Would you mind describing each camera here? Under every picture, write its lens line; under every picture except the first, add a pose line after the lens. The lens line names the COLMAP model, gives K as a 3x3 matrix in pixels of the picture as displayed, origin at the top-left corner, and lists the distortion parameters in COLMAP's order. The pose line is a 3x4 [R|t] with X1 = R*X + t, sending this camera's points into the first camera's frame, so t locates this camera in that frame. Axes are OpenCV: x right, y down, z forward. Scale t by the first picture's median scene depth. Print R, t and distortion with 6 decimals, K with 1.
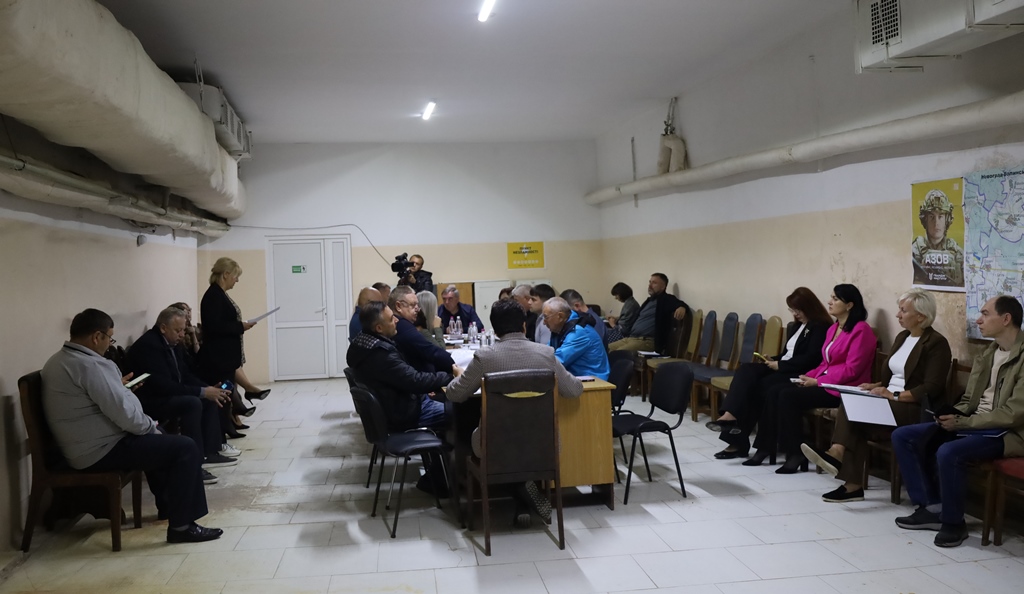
lens RADIAL K [[987.9, 0, 511.5], [0, 987.9, 267.9], [0, 0, 1]] dist [-0.021189, 0.002008]
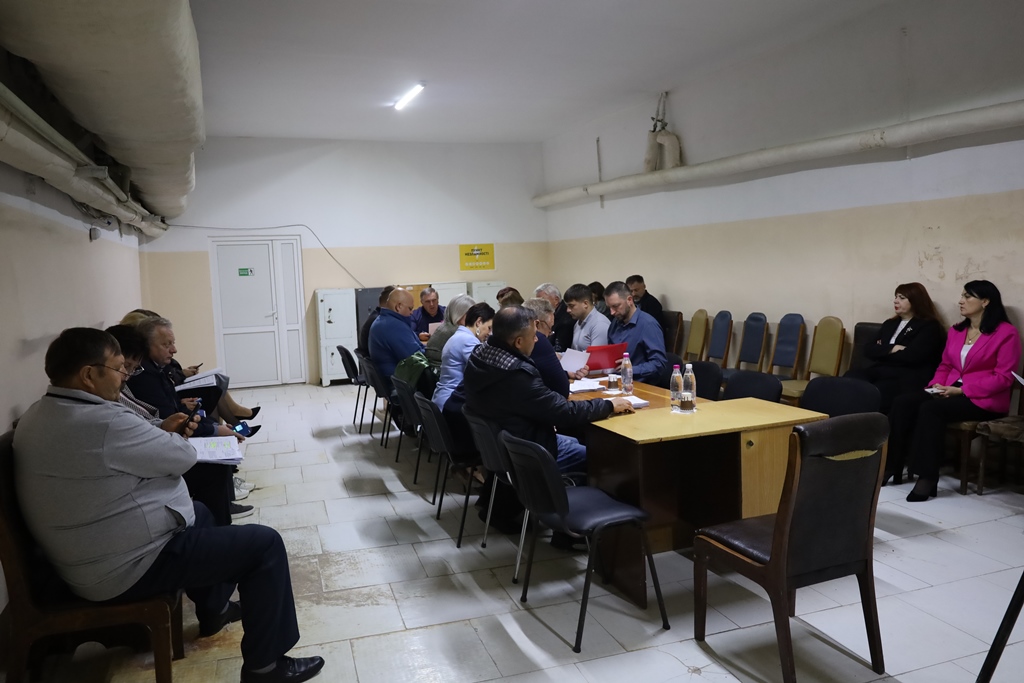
lens RADIAL K [[783.4, 0, 512.0], [0, 783.4, 341.5], [0, 0, 1]] dist [-0.000404, -0.009236]
pose [[0.979121, -0.023715, 0.201888, -0.141526], [0.006026, 0.996121, 0.087788, 0.003950], [-0.203187, -0.084738, 0.975466, 0.247816]]
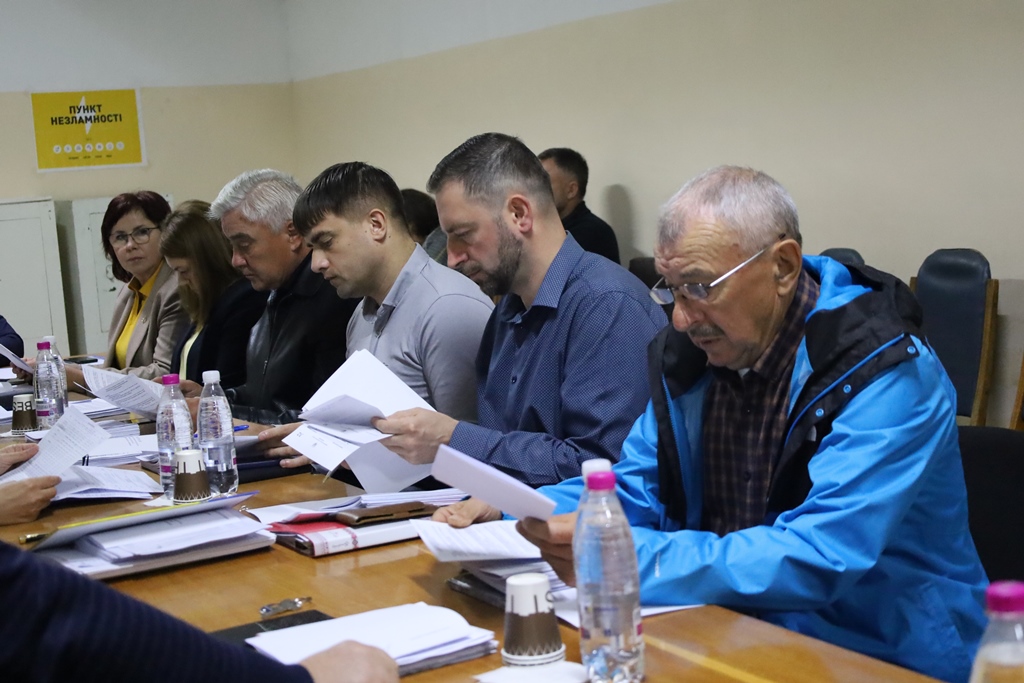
lens RADIAL K [[1562.2, 0, 512.0], [0, 1562.2, 341.5], [0, 0, 1]] dist [0.008943, 0.057161]
pose [[0.934219, -0.069750, 0.349813, -0.055627], [0.038896, 0.994767, 0.094474, 0.020021], [-0.354572, -0.074653, 0.932044, 0.512345]]
